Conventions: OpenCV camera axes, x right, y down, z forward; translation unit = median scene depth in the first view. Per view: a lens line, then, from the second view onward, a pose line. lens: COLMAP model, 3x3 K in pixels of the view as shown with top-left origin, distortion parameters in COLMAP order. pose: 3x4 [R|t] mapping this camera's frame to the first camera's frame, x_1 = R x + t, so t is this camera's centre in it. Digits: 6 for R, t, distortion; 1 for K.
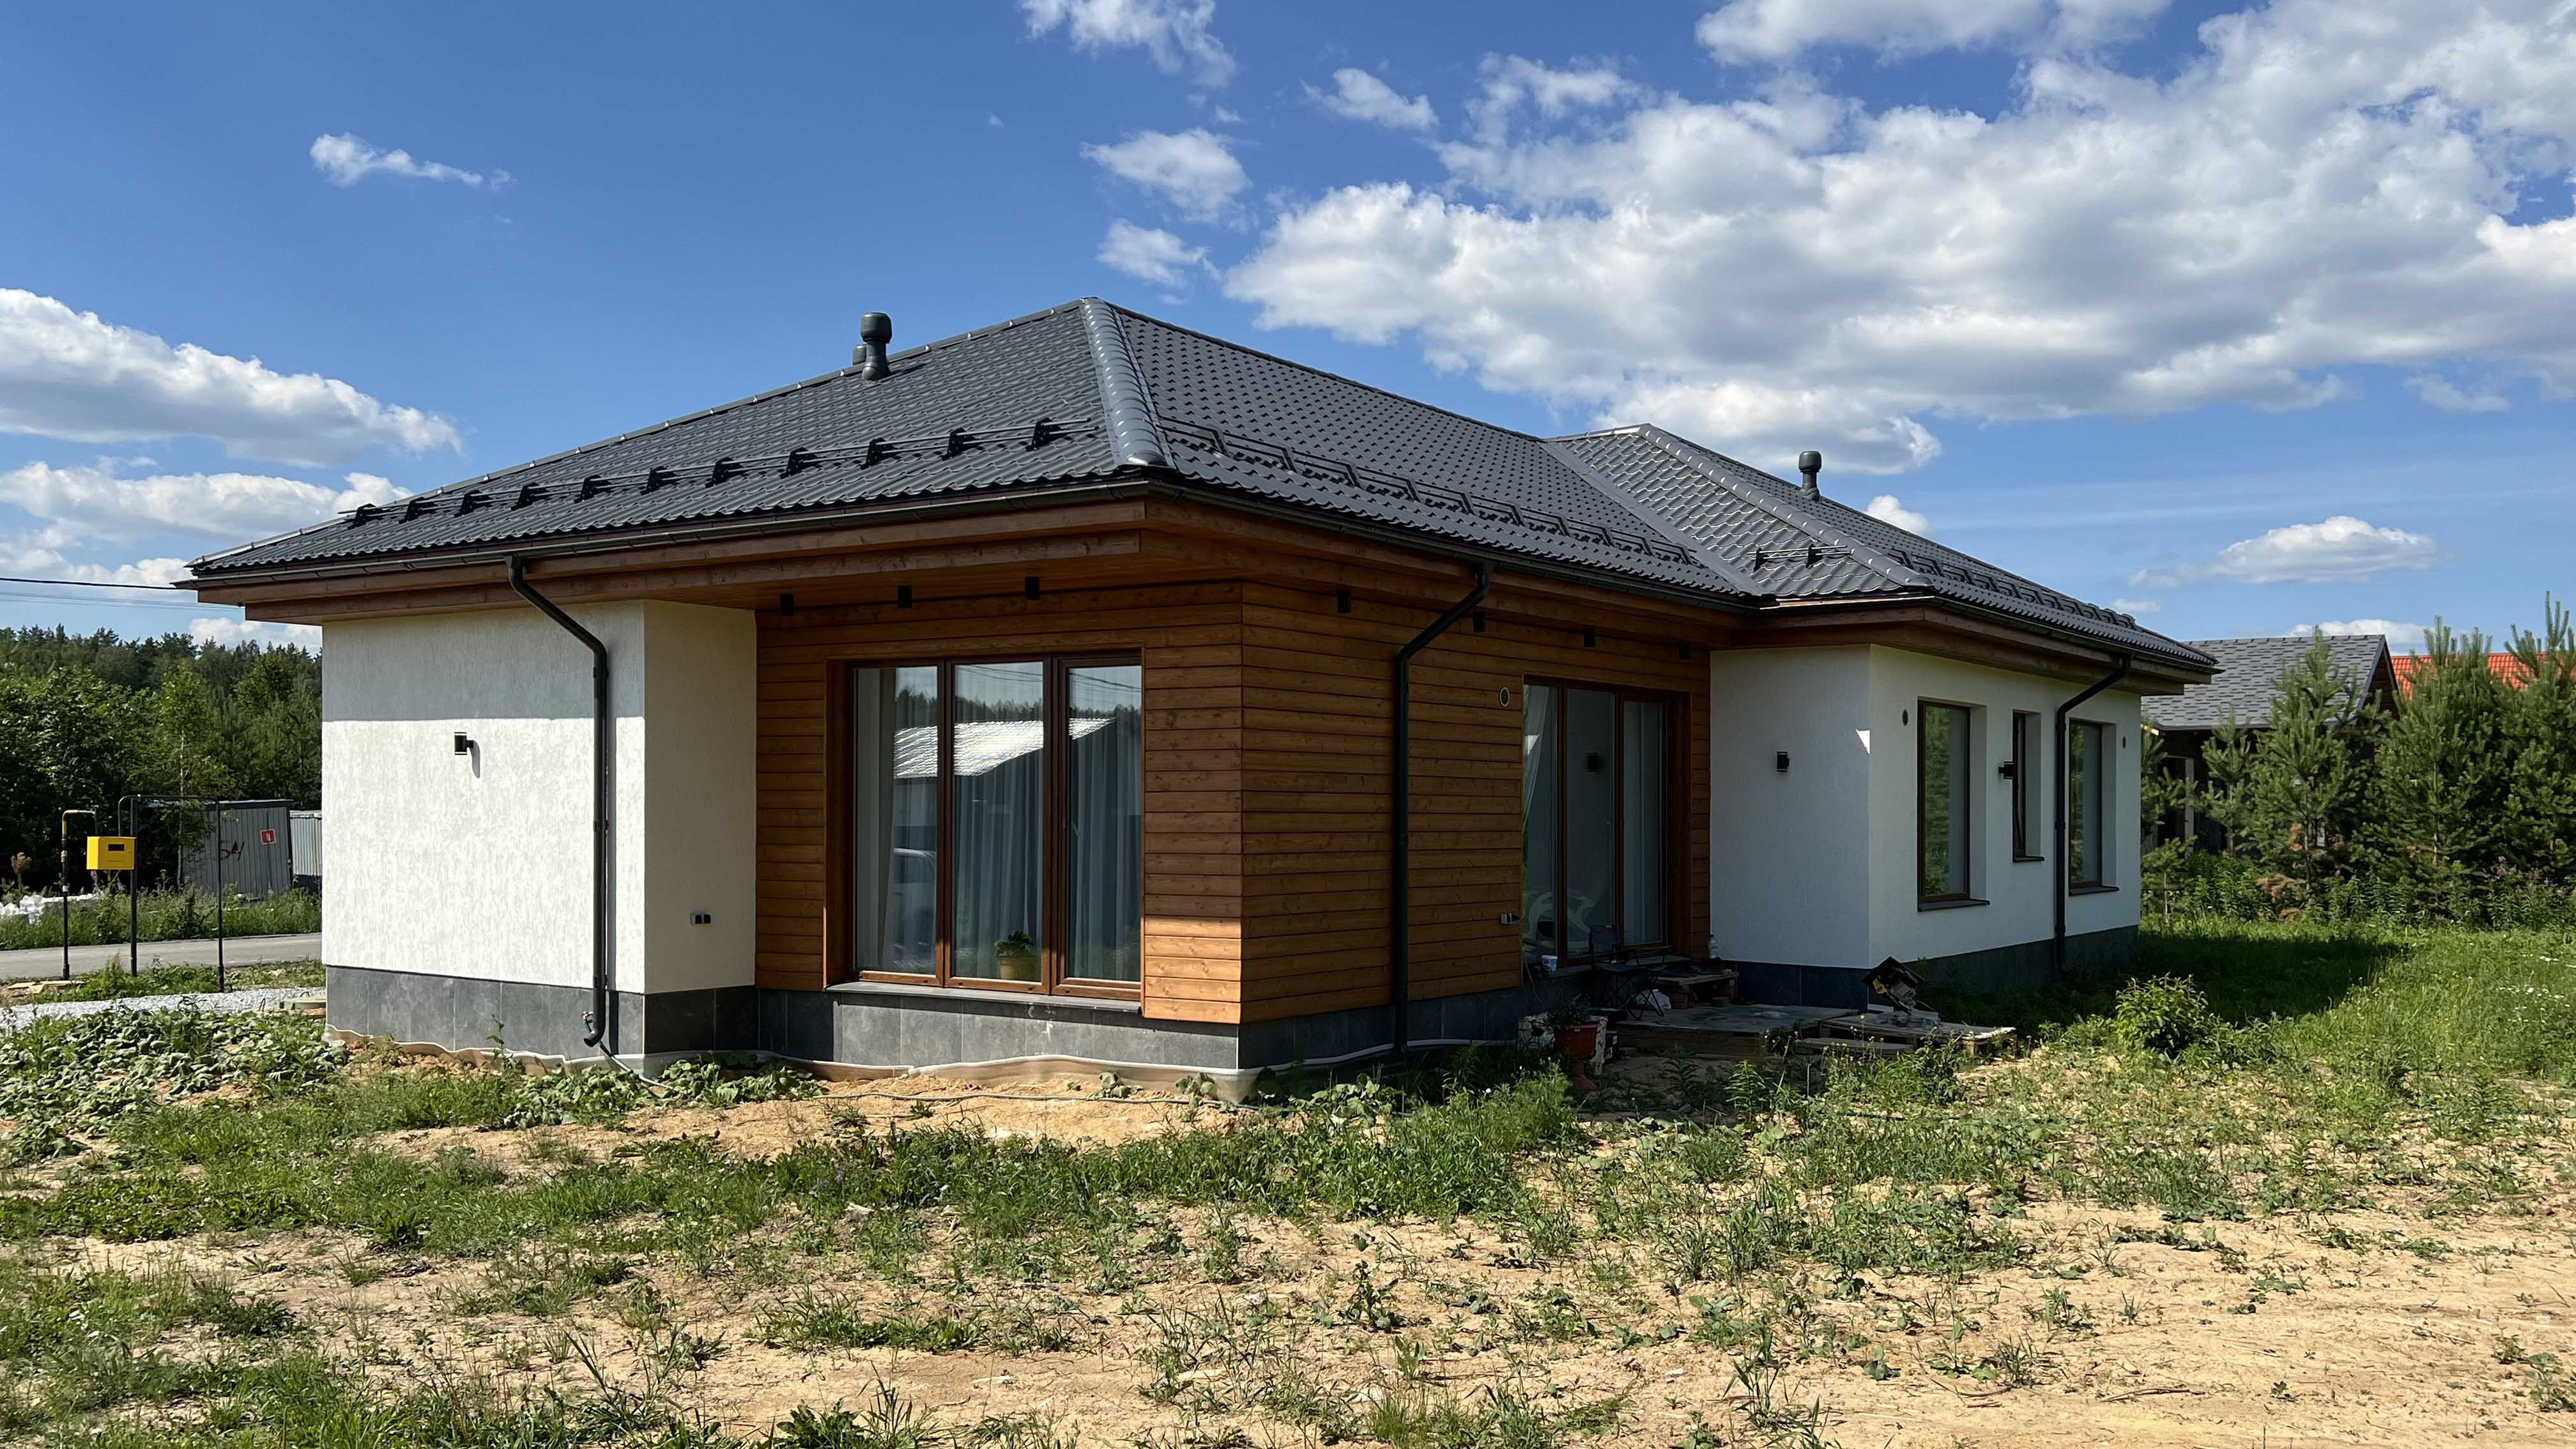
lens RADIAL K [[2142.2, 0, 1288.0], [0, 2142.2, 724.5], [0, 0, 1]] dist [0.090009, 0.001068]
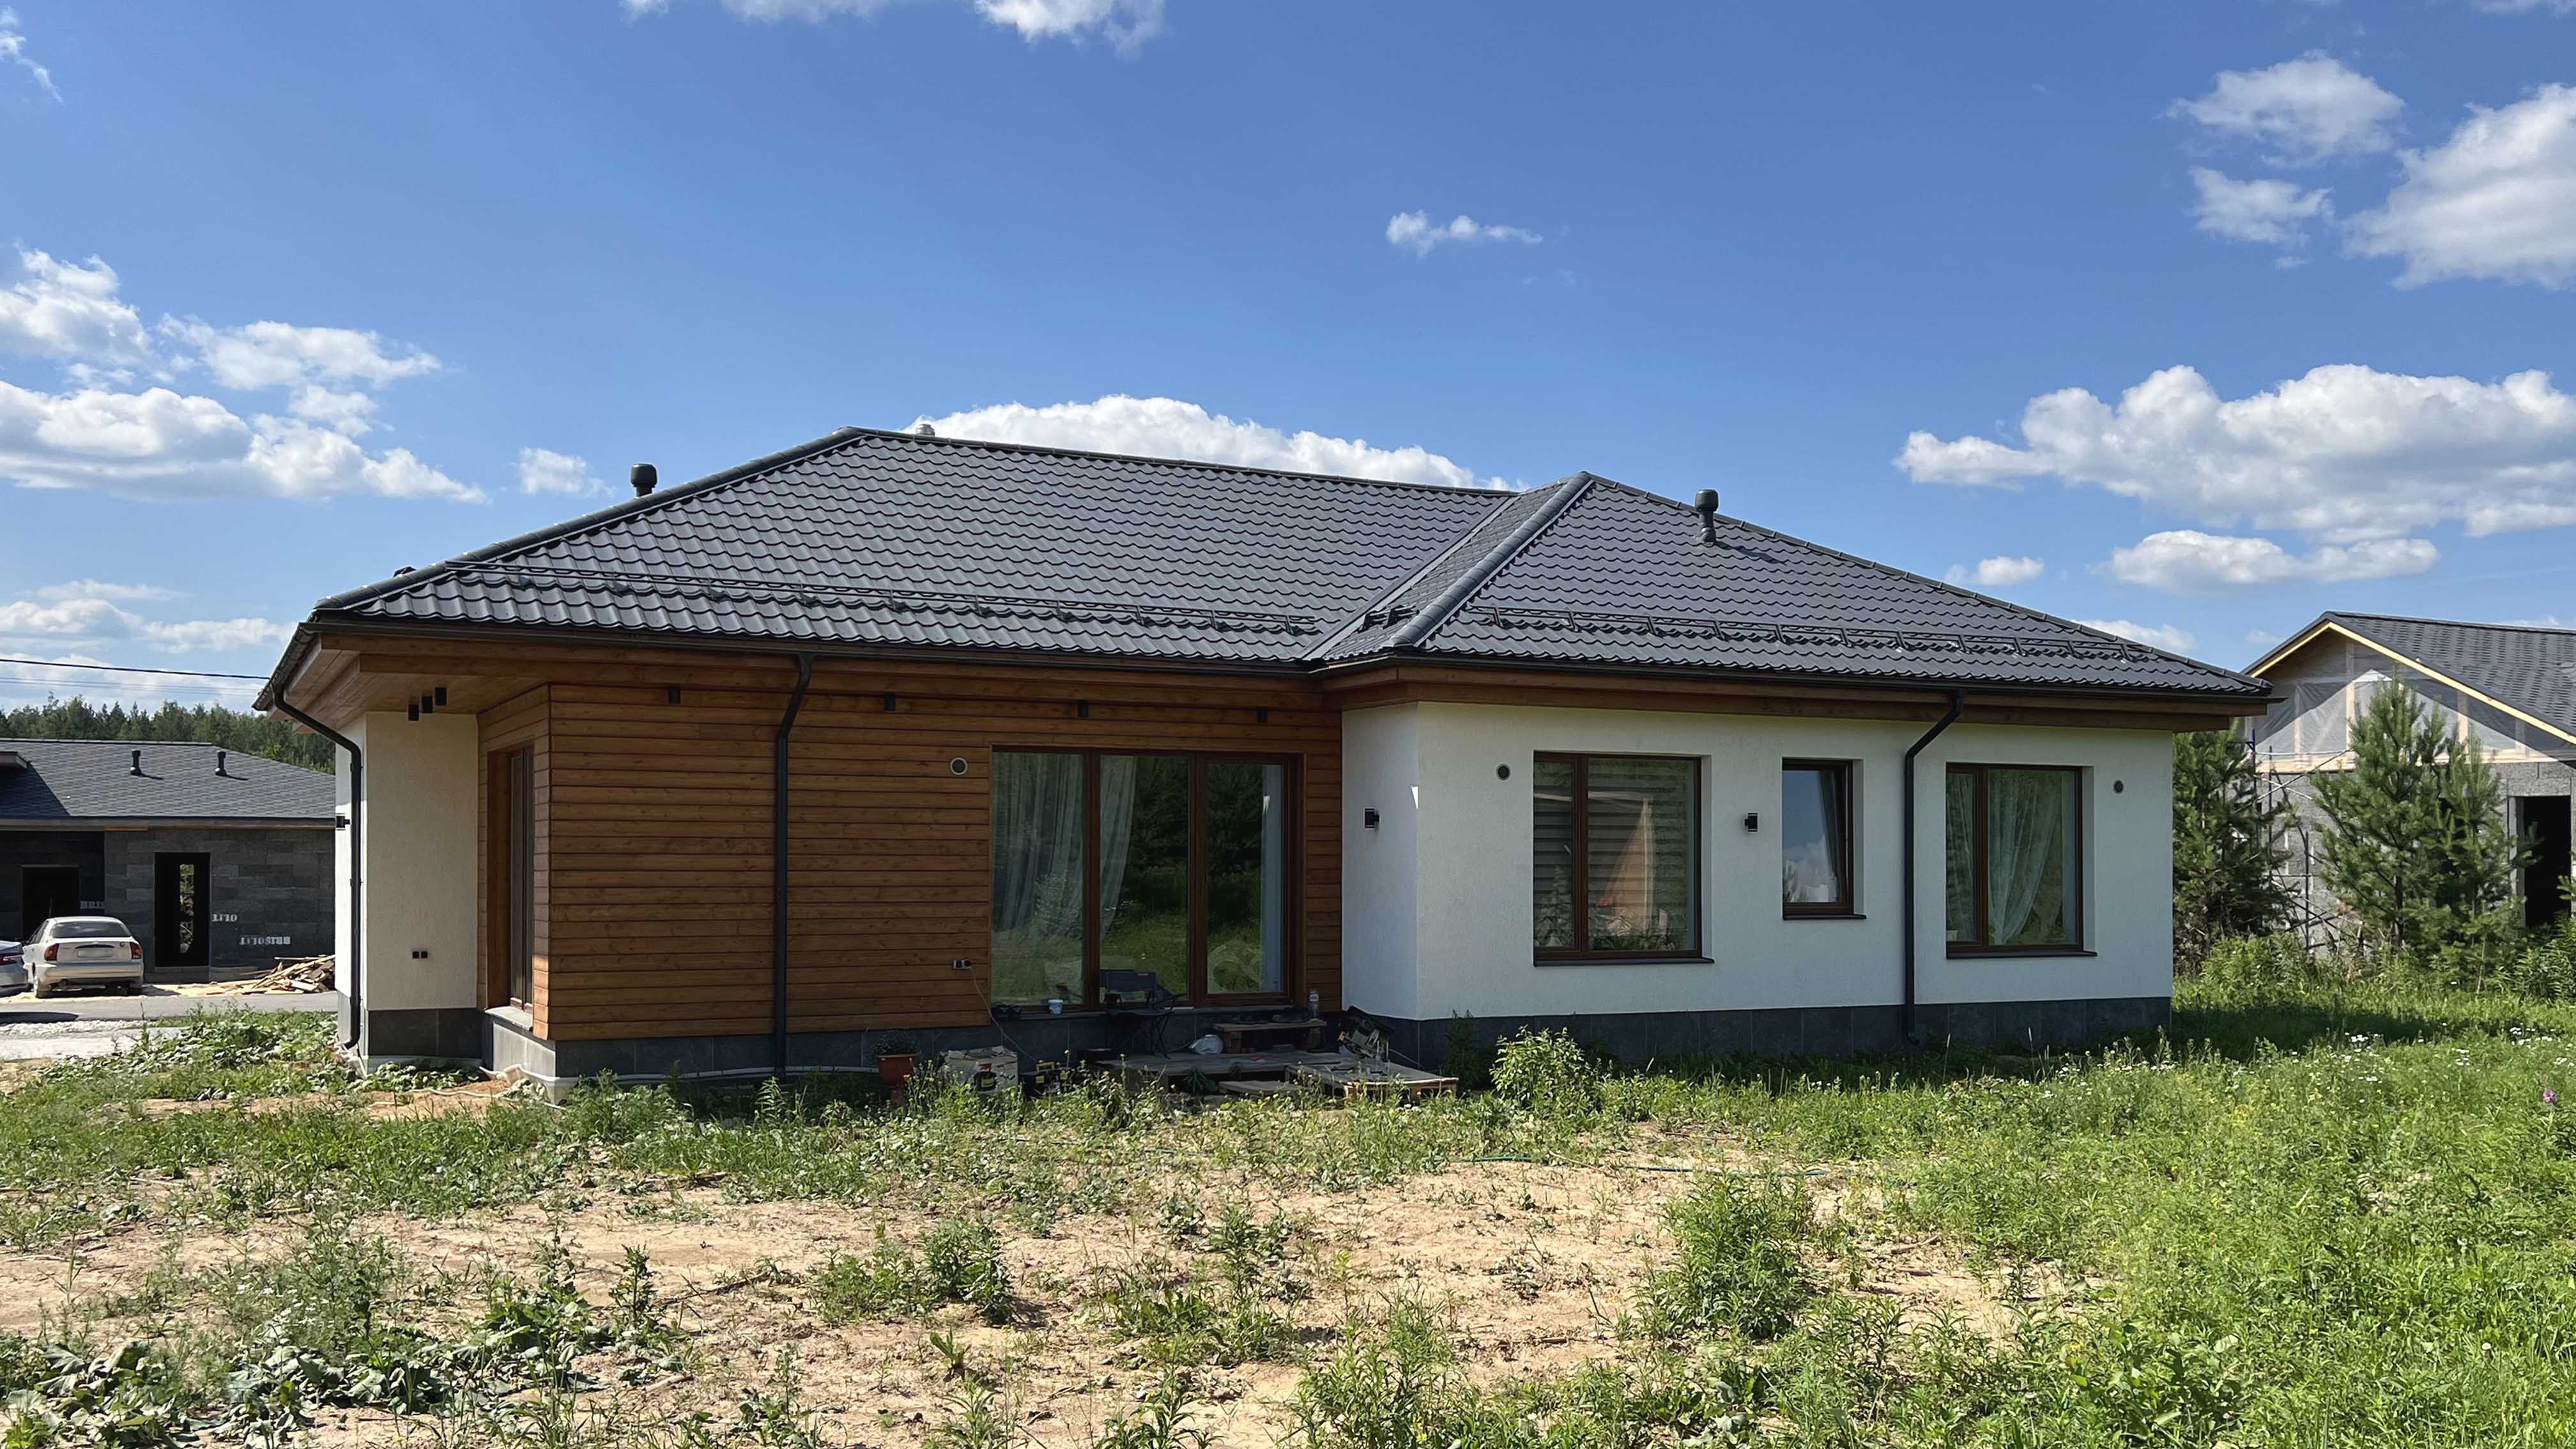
lens RADIAL K [[2362.7, 0, 1288.0], [0, 2362.7, 724.5], [0, 0, 1]] dist [0.007969, 0.001416]
pose [[0.882893, -0.034084, -0.468335, 0.849799], [0.023767, 0.999327, -0.027924, 0.004154], [0.468972, 0.013523, 0.883110, -0.008678]]
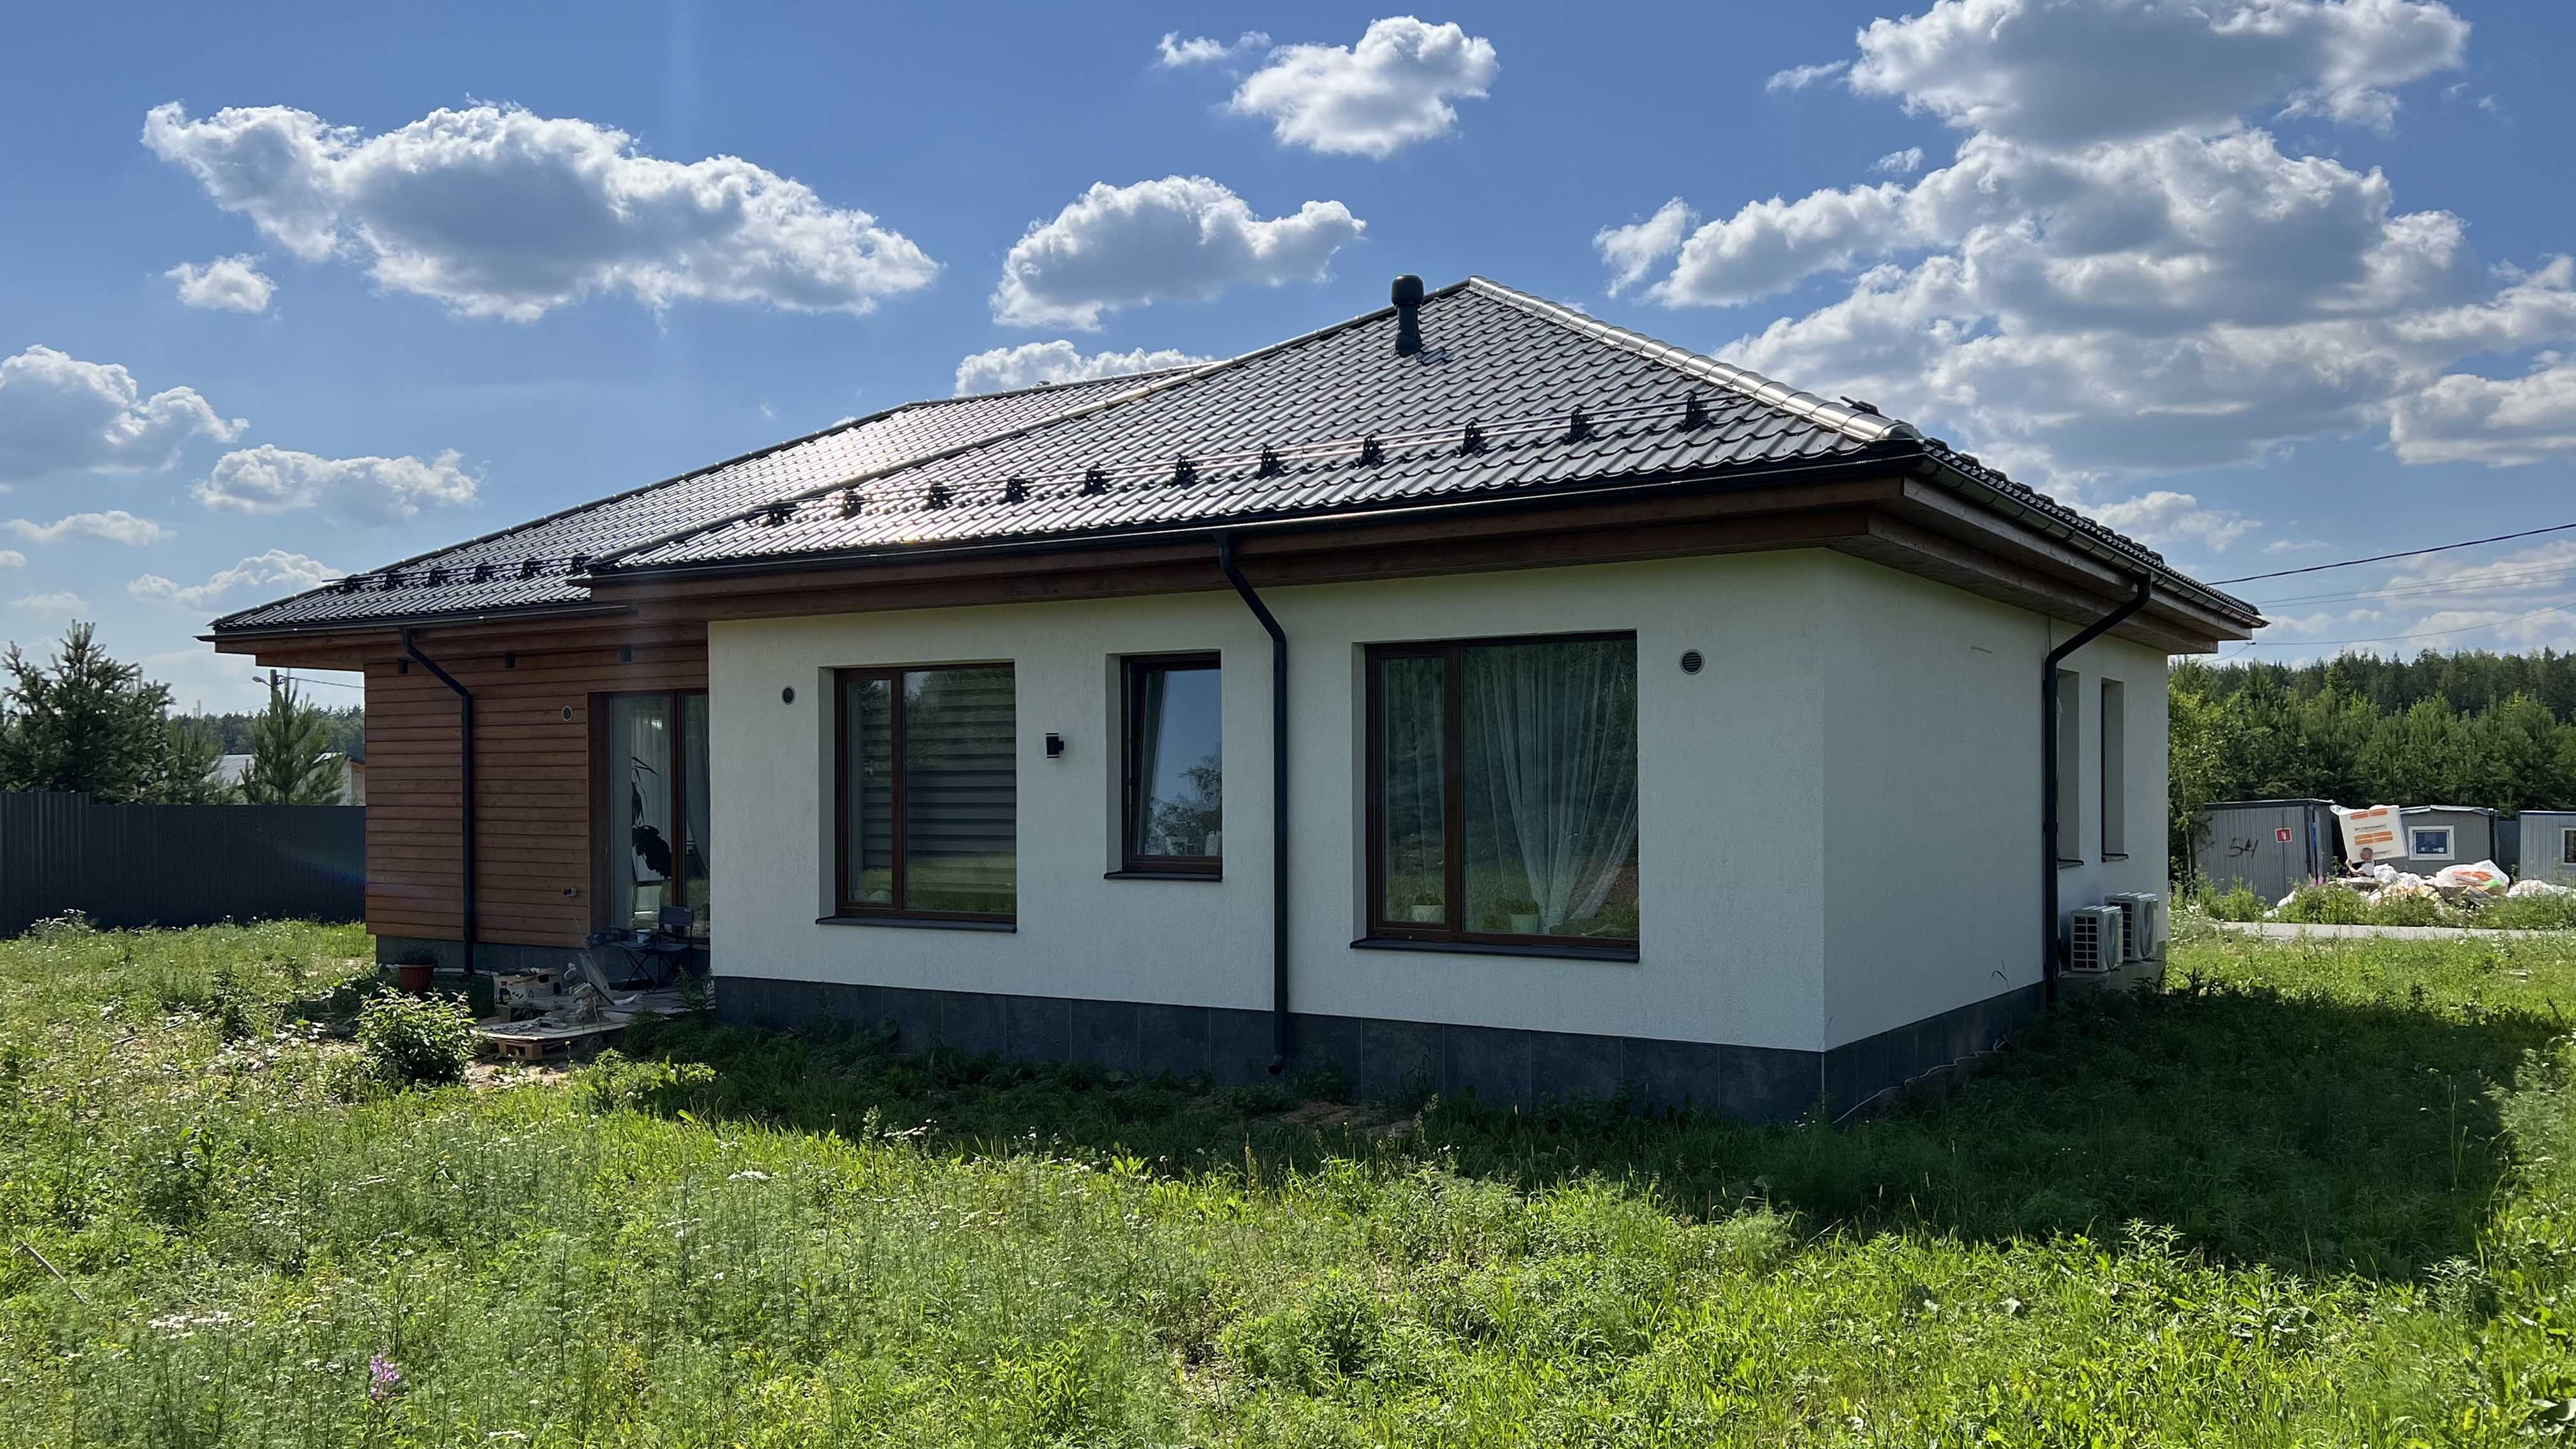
lens RADIAL K [[2012.5, 0, 1293.4], [0, 2012.5, 822.0], [0, 0, 1]] dist [0.001479, 0.069283]
pose [[0.040610, 0.008181, -0.999142, 1.313799], [0.042663, 0.999040, 0.009914, 0.057788], [0.998264, -0.043029, 0.040222, 1.401298]]
